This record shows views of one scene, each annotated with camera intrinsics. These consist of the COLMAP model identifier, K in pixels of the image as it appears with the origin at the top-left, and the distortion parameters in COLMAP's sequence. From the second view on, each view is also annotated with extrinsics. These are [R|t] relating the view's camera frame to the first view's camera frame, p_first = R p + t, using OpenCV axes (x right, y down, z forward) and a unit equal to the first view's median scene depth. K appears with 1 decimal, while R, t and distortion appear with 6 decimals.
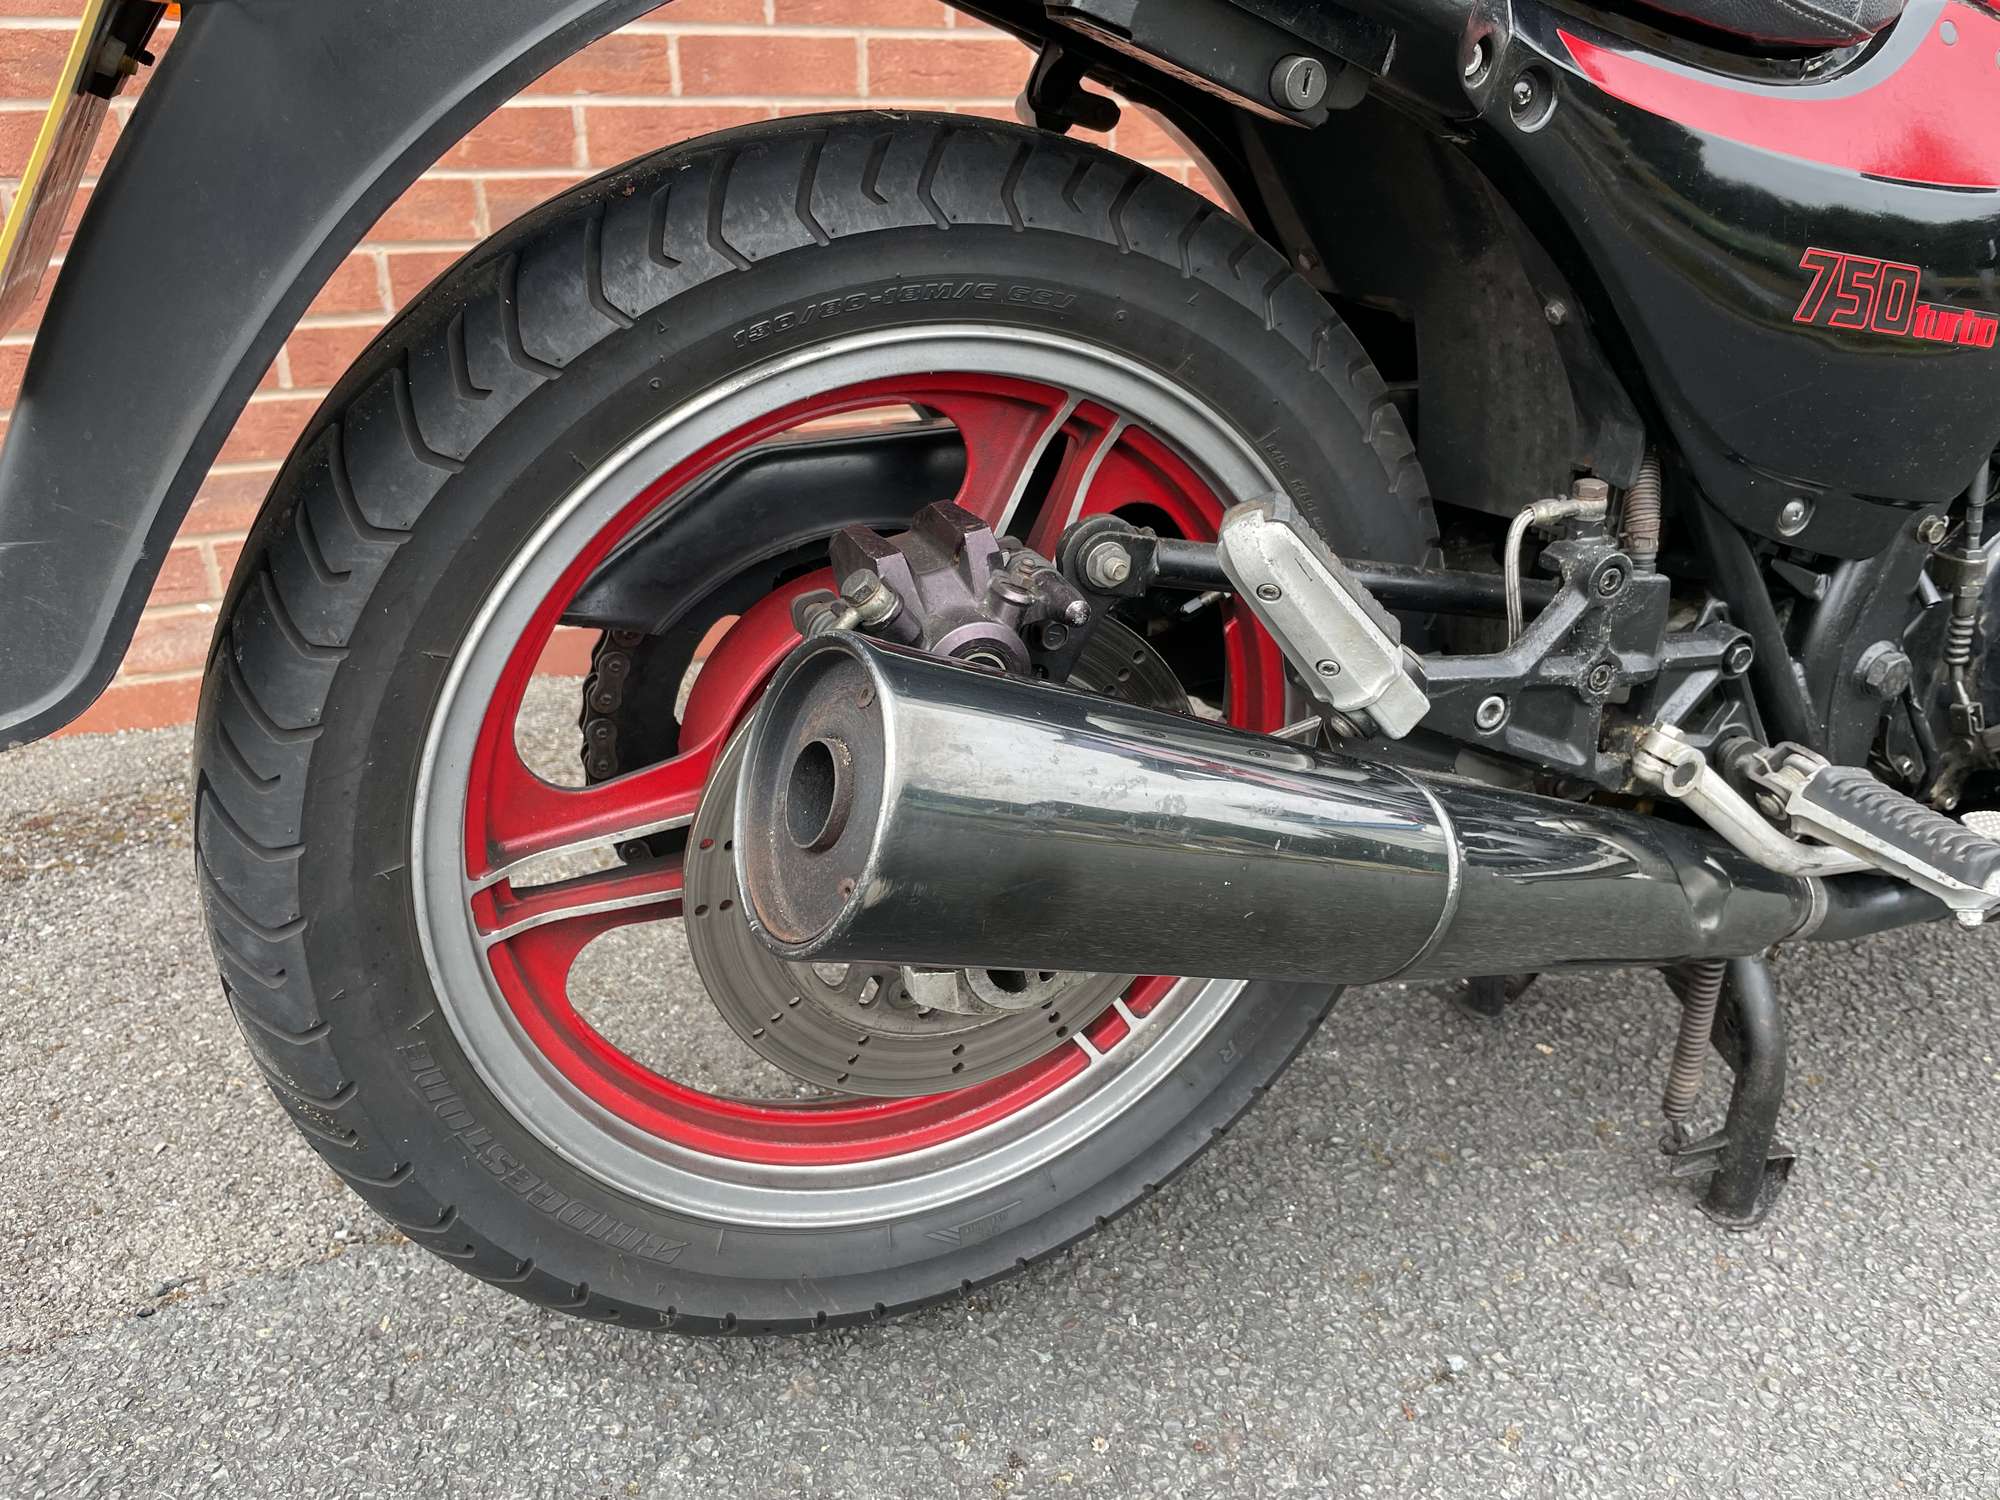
lens RADIAL K [[1530.1, 0, 985.7], [0, 1530.1, 735.1], [0, 0, 1]] dist [0.088271, -0.128192]
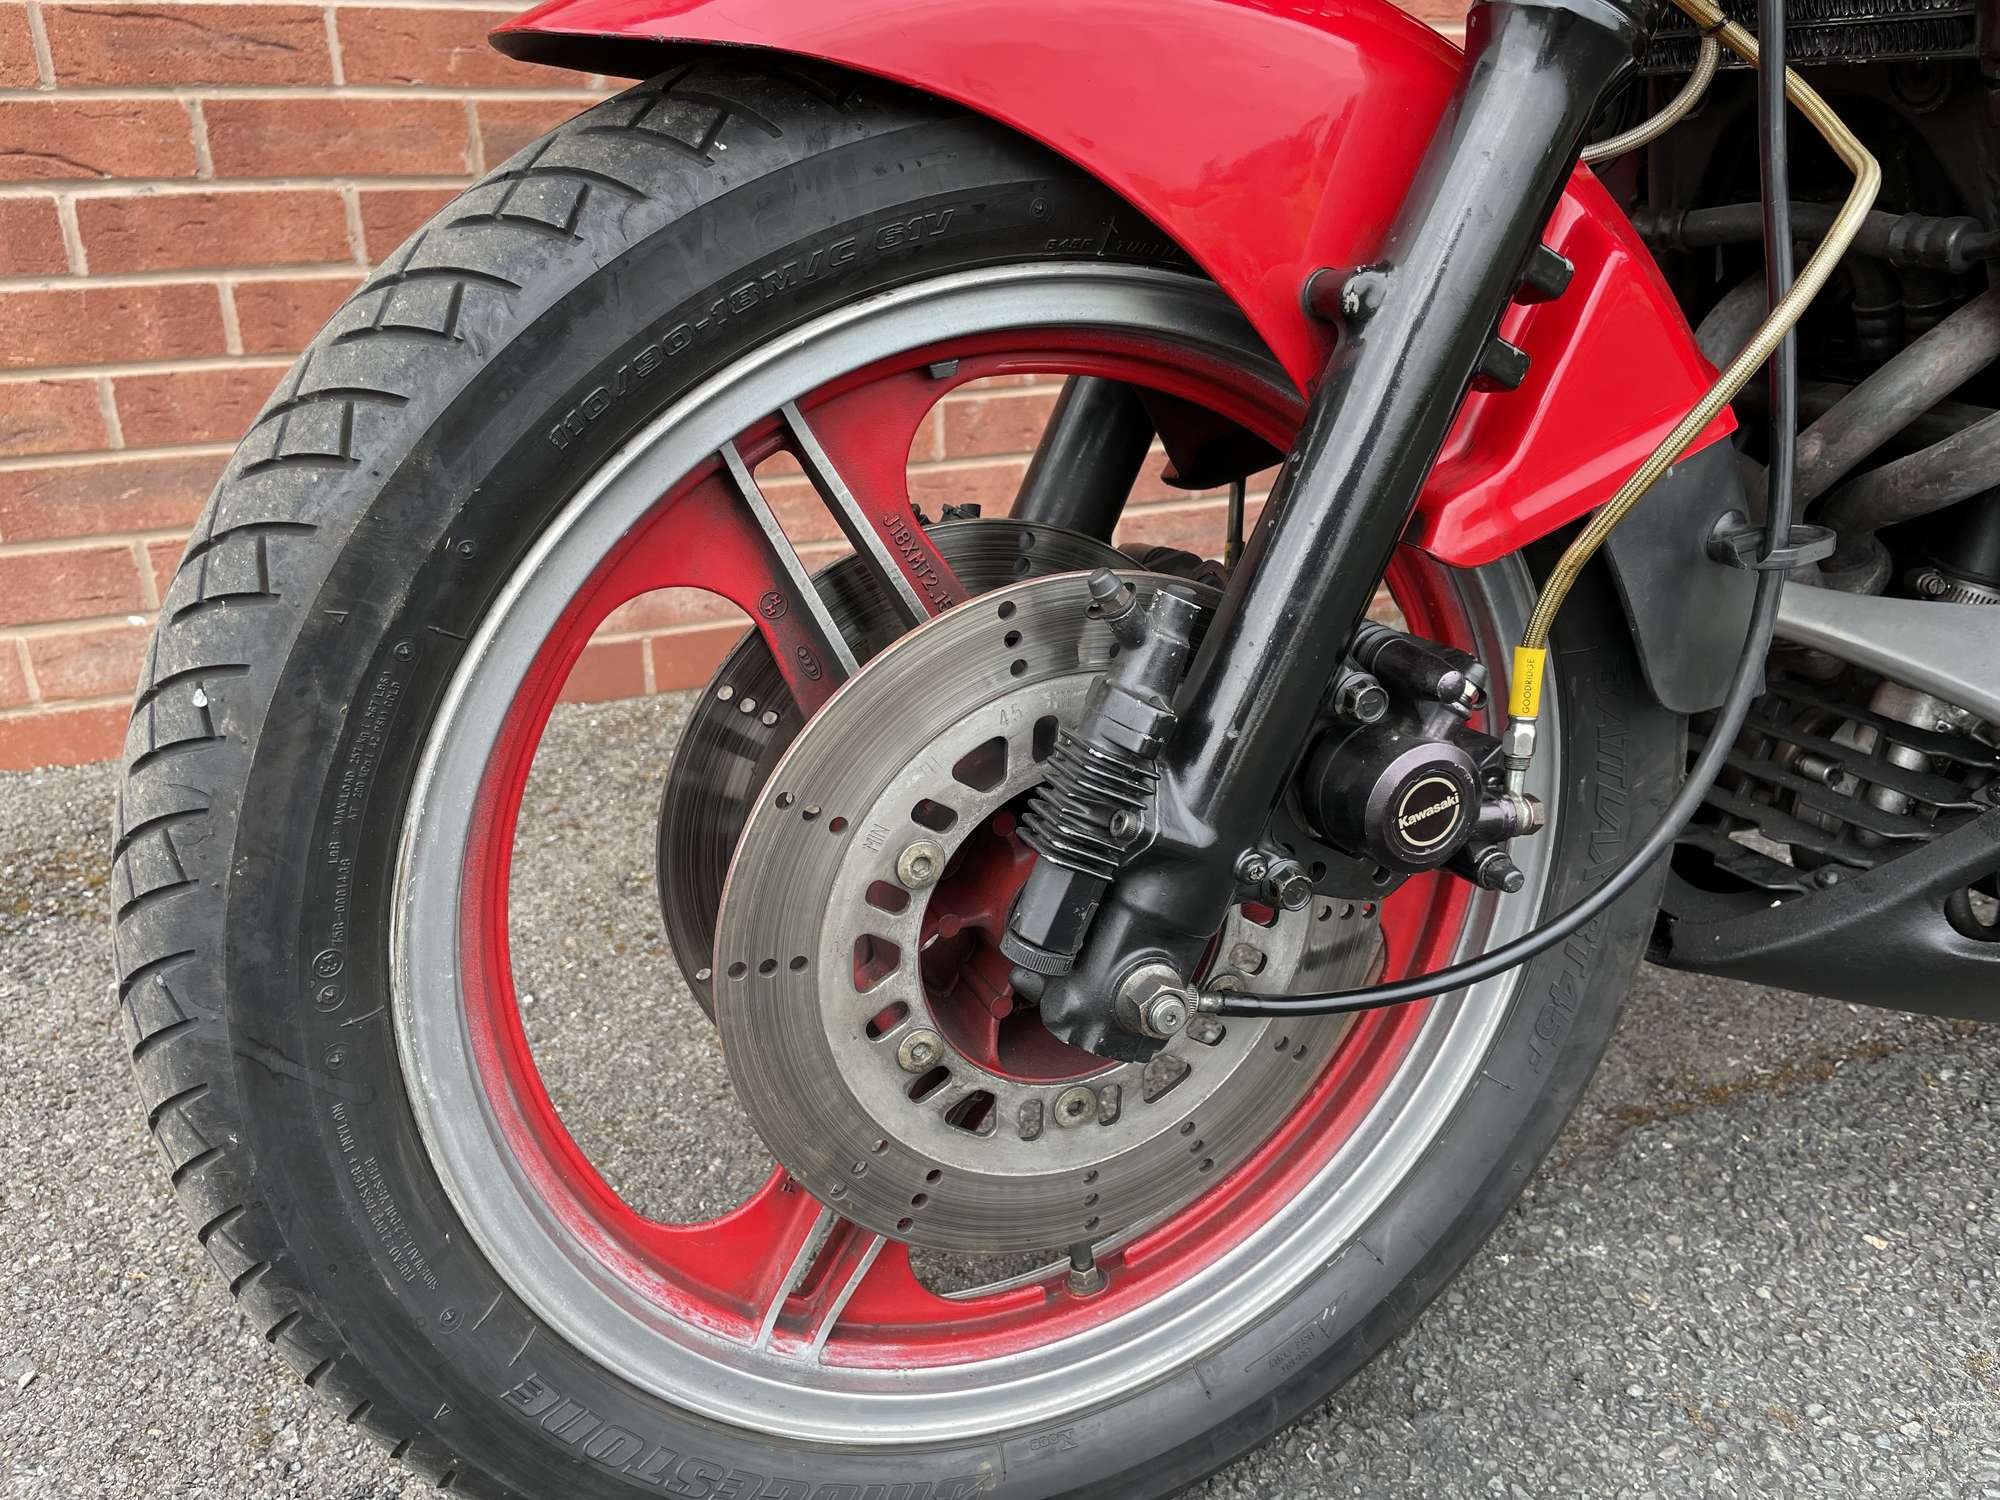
lens RADIAL K [[1537.2, 0, 973.2], [0, 1537.2, 754.0], [0, 0, 1]] dist [0.084215, -0.128963]
pose [[0.999922, 0.011196, -0.005498, -0.074760], [-0.011116, 0.999835, 0.014363, -0.039869], [0.005658, -0.014301, 0.999882, 0.244092]]
